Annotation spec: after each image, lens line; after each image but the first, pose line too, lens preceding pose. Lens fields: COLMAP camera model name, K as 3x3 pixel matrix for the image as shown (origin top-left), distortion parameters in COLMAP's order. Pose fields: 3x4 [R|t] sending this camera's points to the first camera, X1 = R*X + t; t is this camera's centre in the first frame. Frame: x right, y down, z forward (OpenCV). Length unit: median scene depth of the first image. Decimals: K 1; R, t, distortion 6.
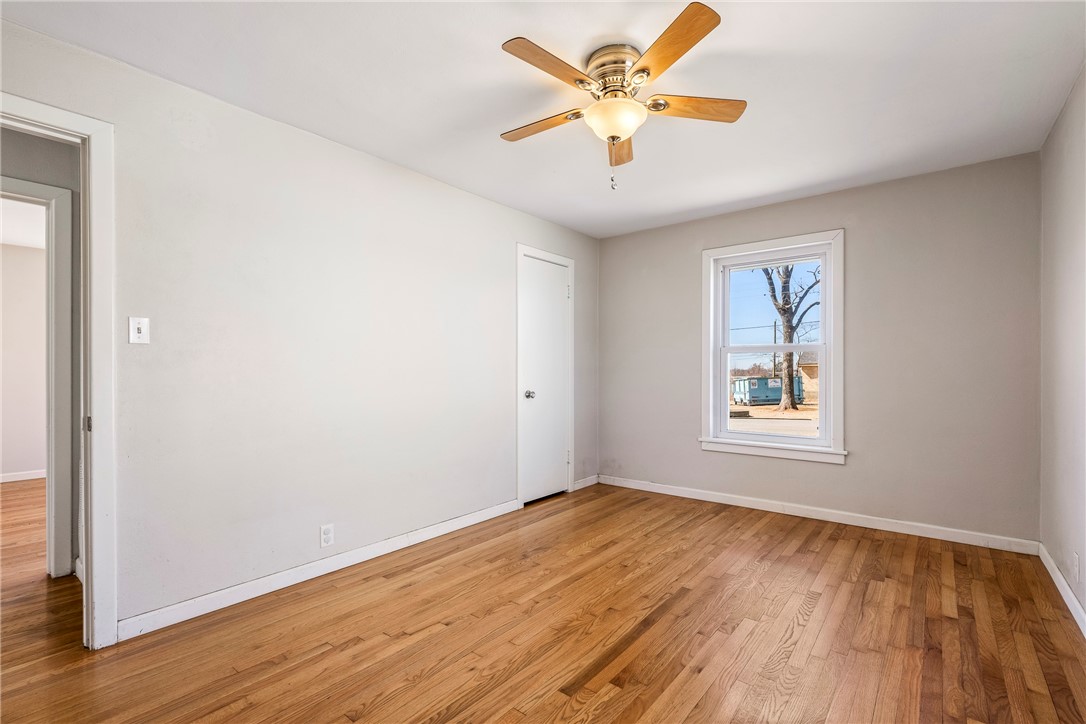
lens RADIAL K [[488.0, 0, 541.5], [0, 488.0, 366.2], [0, 0, 1]] dist [-0.002013, 0.000062]
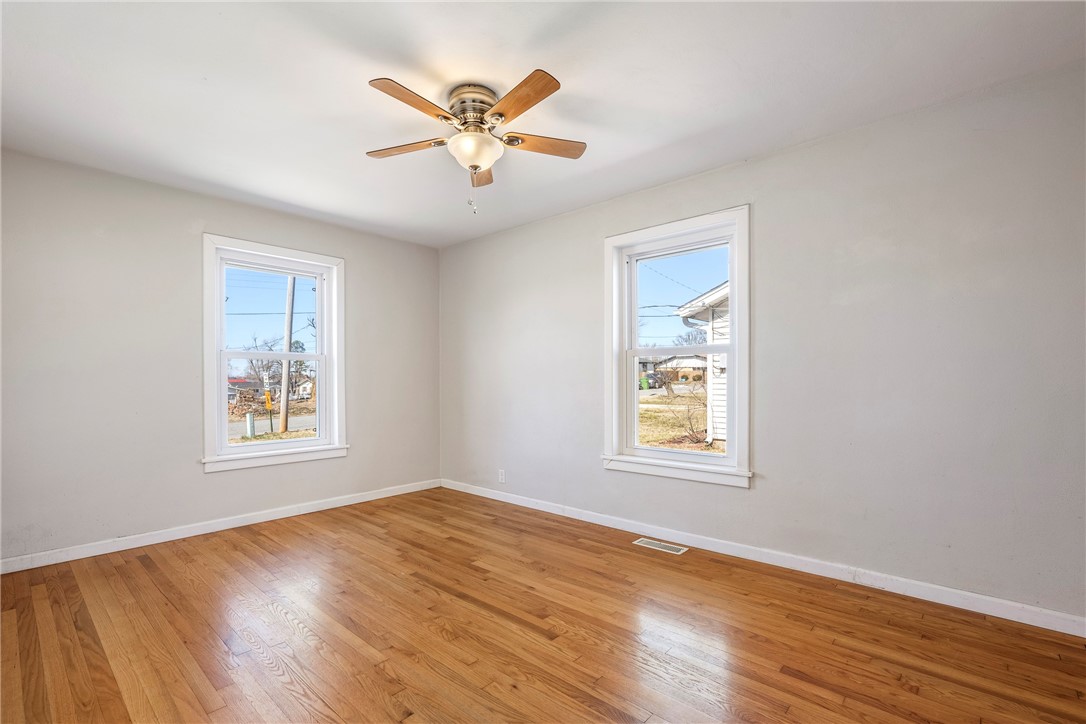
lens RADIAL K [[488.0, 0, 539.9], [0, 488.0, 366.3], [0, 0, 1]] dist [-0.002013, 0.000062]
pose [[0.063401, 0.027814, 0.997600, -0.639644], [-0.006124, 0.999604, -0.027481, 0.012460], [-0.997969, -0.004367, 0.063547, 0.516726]]
